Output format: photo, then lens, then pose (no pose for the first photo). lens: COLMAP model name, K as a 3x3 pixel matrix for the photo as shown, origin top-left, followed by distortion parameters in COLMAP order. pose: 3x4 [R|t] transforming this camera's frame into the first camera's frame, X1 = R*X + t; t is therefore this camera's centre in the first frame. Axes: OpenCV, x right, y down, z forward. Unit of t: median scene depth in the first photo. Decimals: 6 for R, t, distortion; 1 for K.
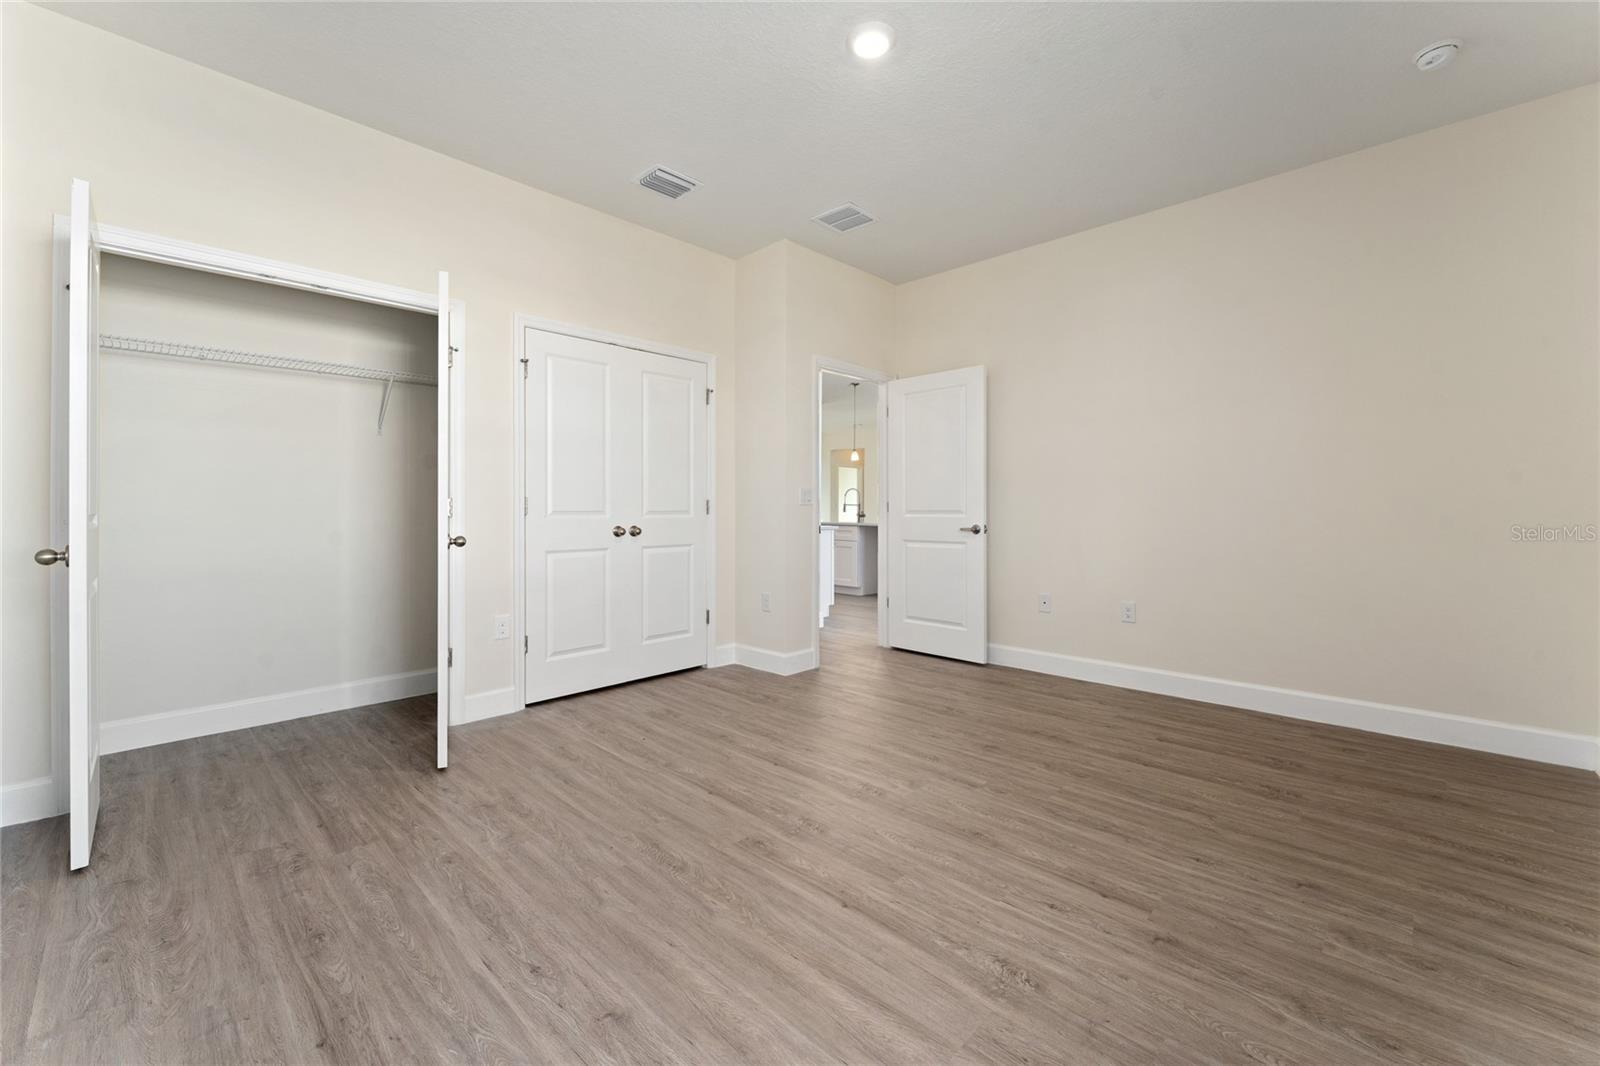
lens RADIAL K [[641.2, 0, 799.5], [0, 641.2, 527.4], [0, 0, 1]] dist [0.000534, 0.000001]
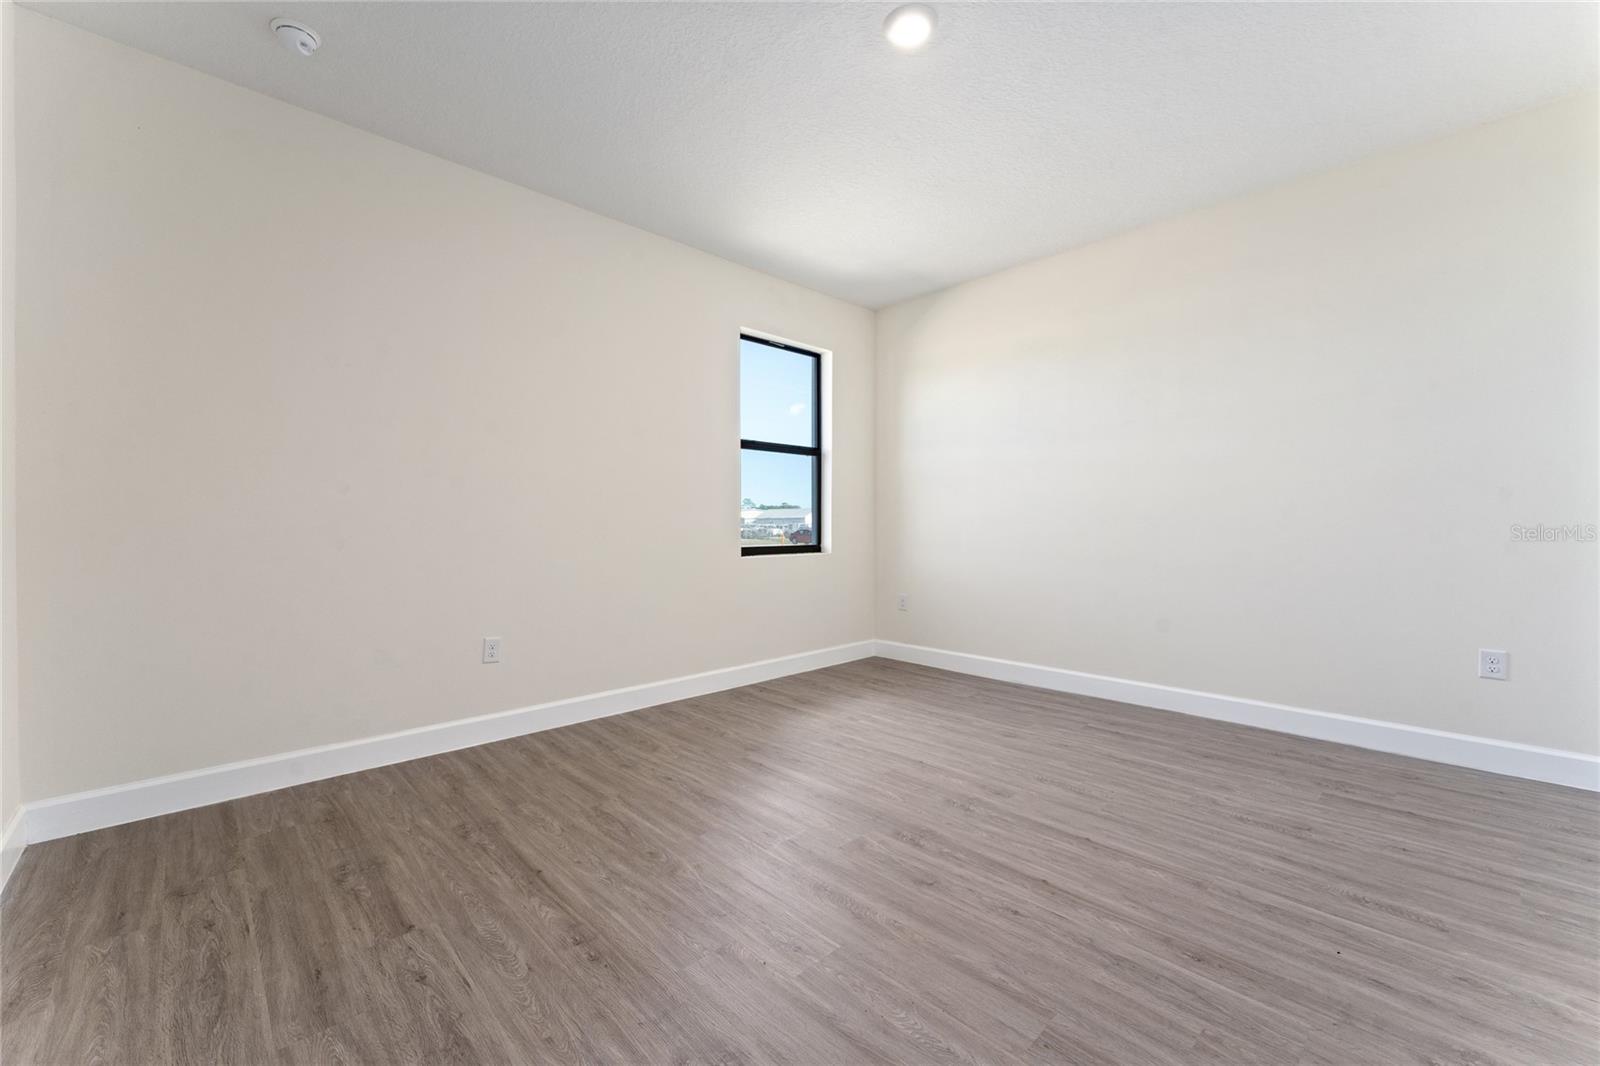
lens RADIAL K [[638.3, 0, 796.2], [0, 638.3, 534.4], [0, 0, 1]] dist [-0.000081, -0.000065]
pose [[-0.999266, 0.000616, 0.038311, 0.254013], [0.002318, 0.999012, 0.044380, -0.061118], [-0.038245, 0.044436, -0.998280, 2.026003]]
